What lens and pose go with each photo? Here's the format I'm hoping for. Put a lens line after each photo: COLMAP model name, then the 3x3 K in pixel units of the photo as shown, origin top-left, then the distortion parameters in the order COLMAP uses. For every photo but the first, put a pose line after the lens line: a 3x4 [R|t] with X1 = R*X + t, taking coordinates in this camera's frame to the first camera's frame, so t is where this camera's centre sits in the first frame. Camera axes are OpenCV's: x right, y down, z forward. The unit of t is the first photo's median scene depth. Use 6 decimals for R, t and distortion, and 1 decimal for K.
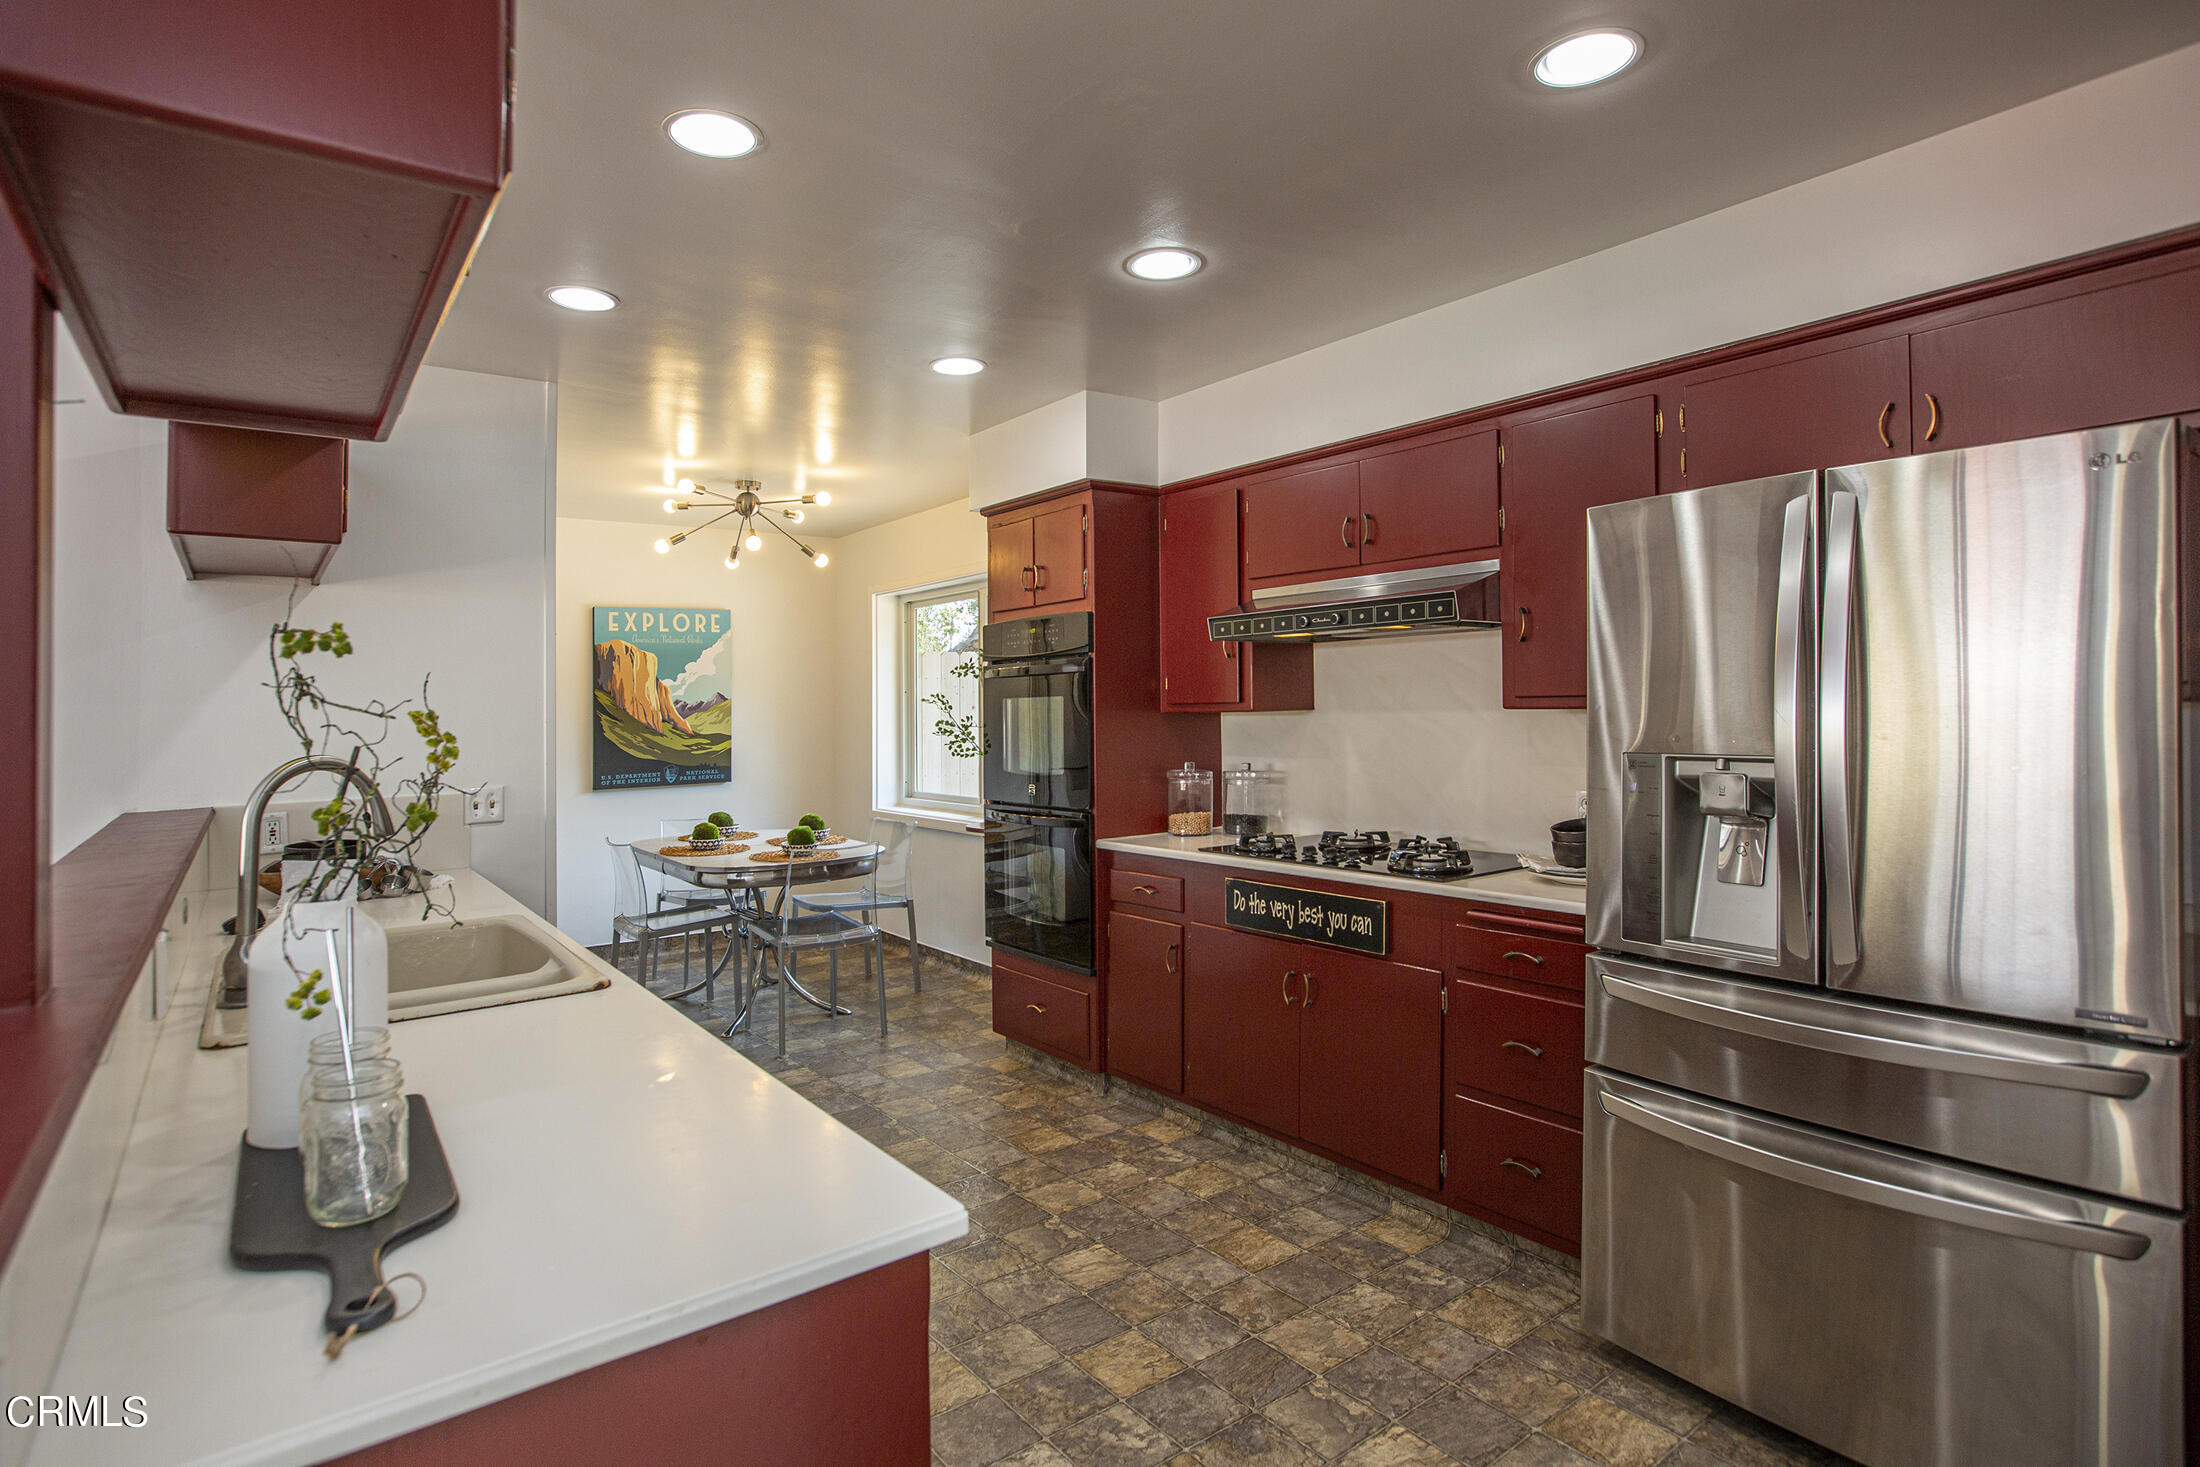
lens RADIAL K [[1091.2, 0, 1091.7], [0, 1091.2, 656.3], [0, 0, 1]] dist [0.001724, 0.000224]
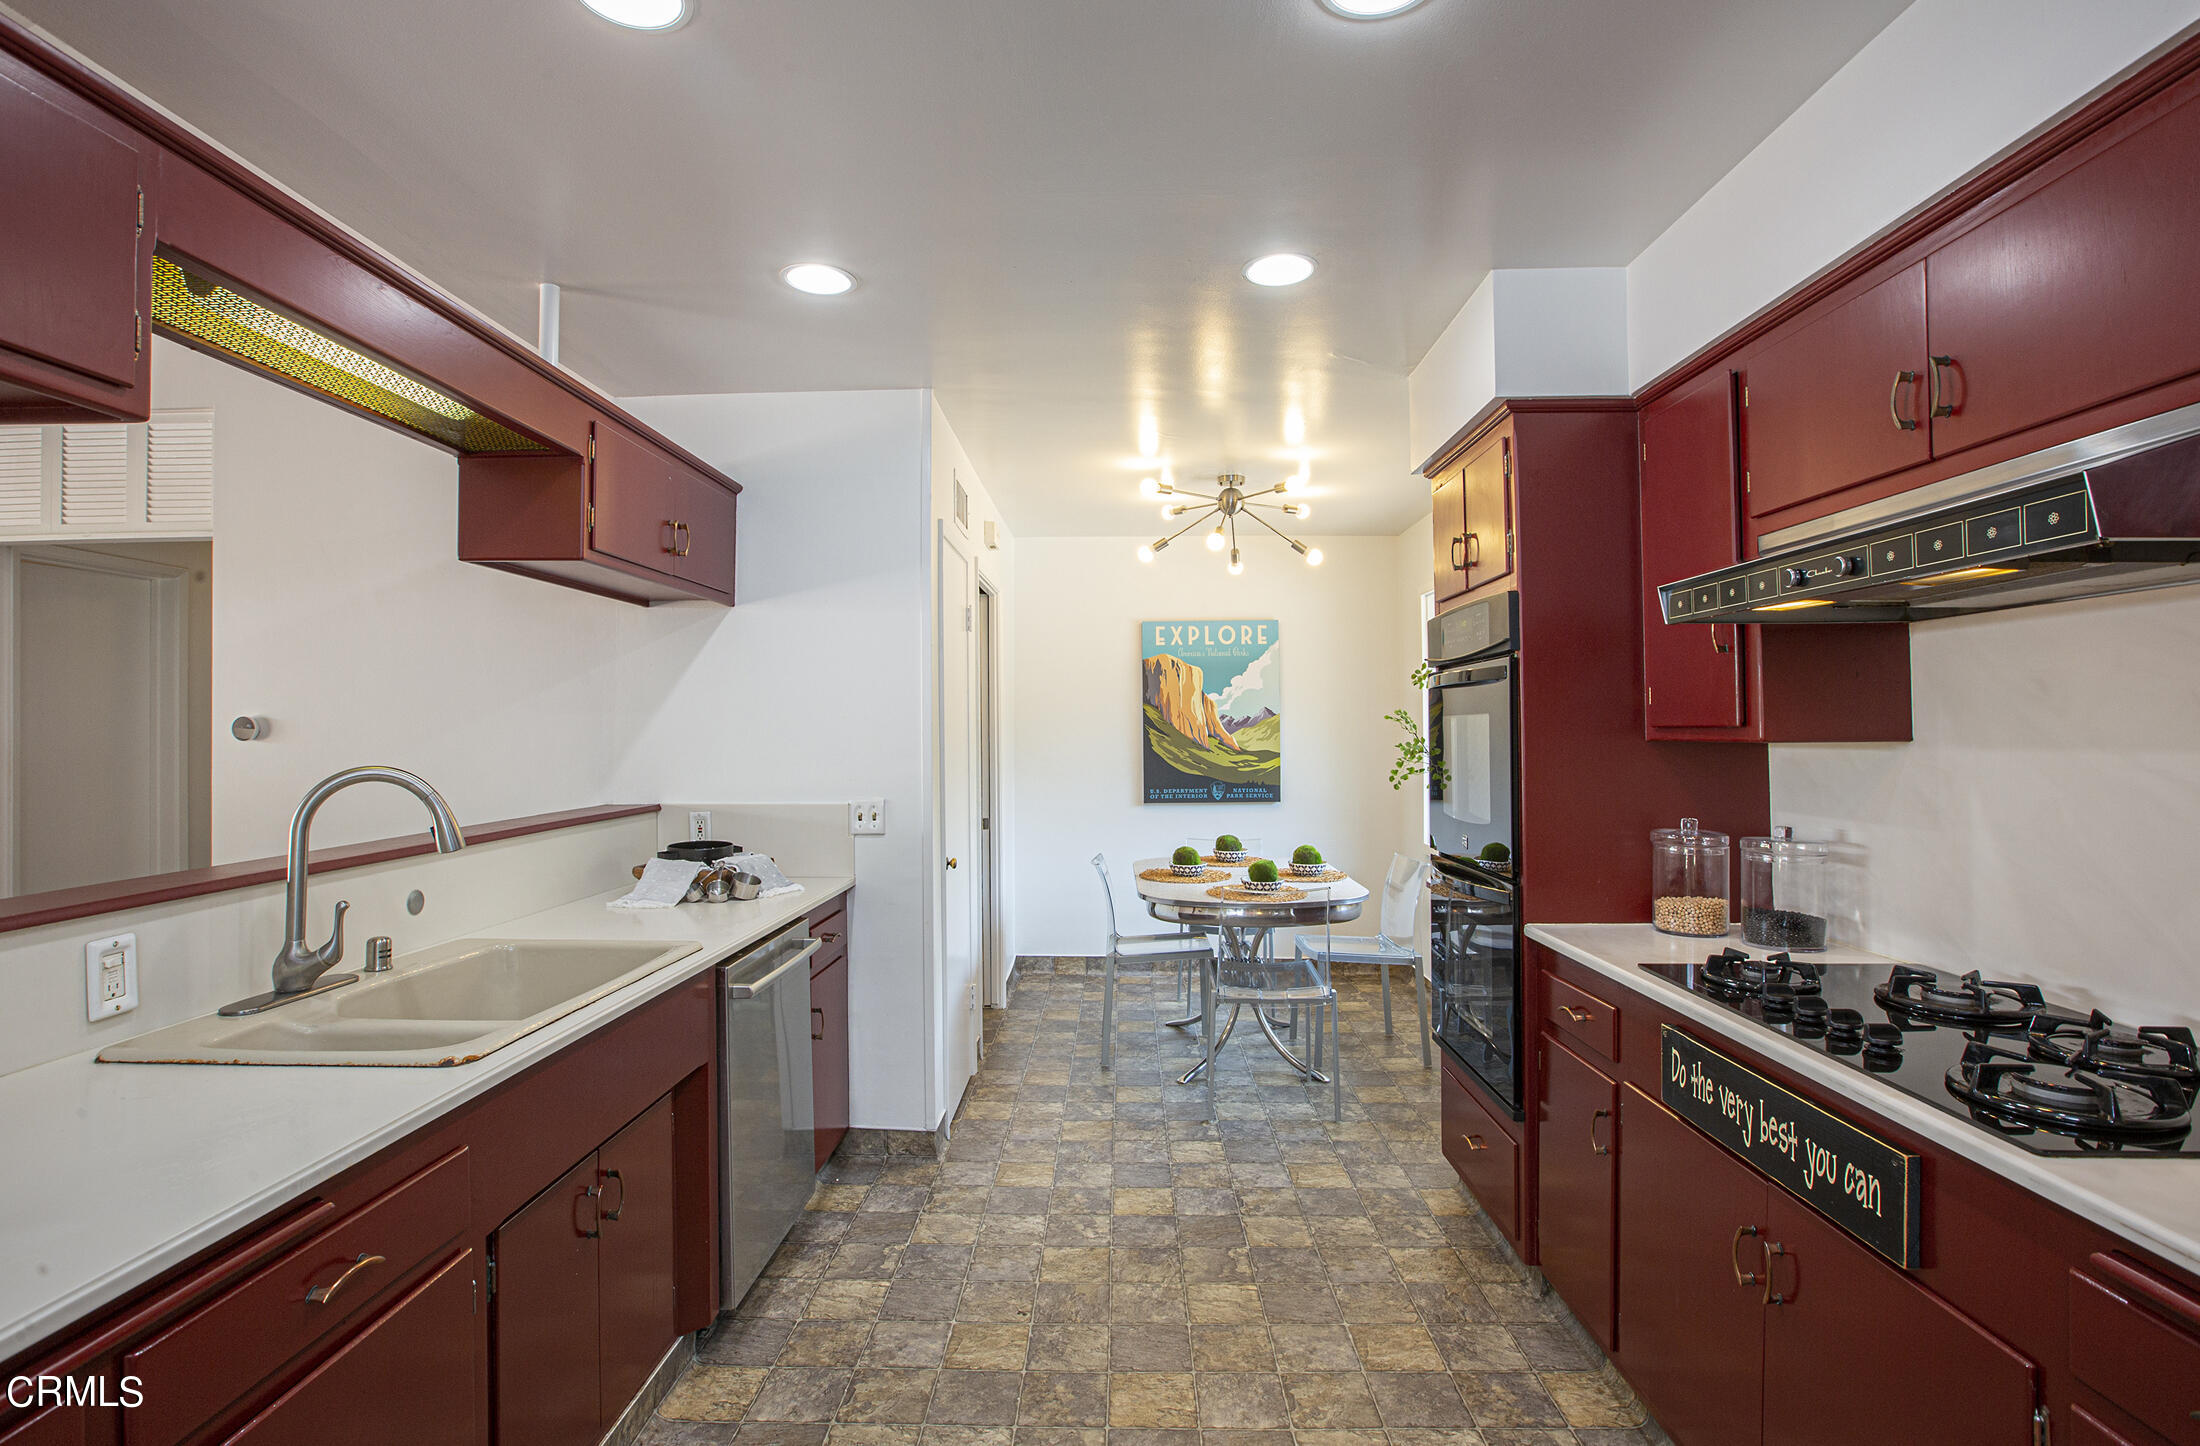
lens RADIAL K [[1057.7, 0, 1141.1], [0, 1057.7, 677.9], [0, 0, 1]] dist [-0.058724, 0.046216]
pose [[0.802484, -0.012684, -0.596539, 0.156048], [0.015422, 0.999881, -0.000514, 0.008306], [0.596474, -0.008788, 0.802584, 0.255569]]
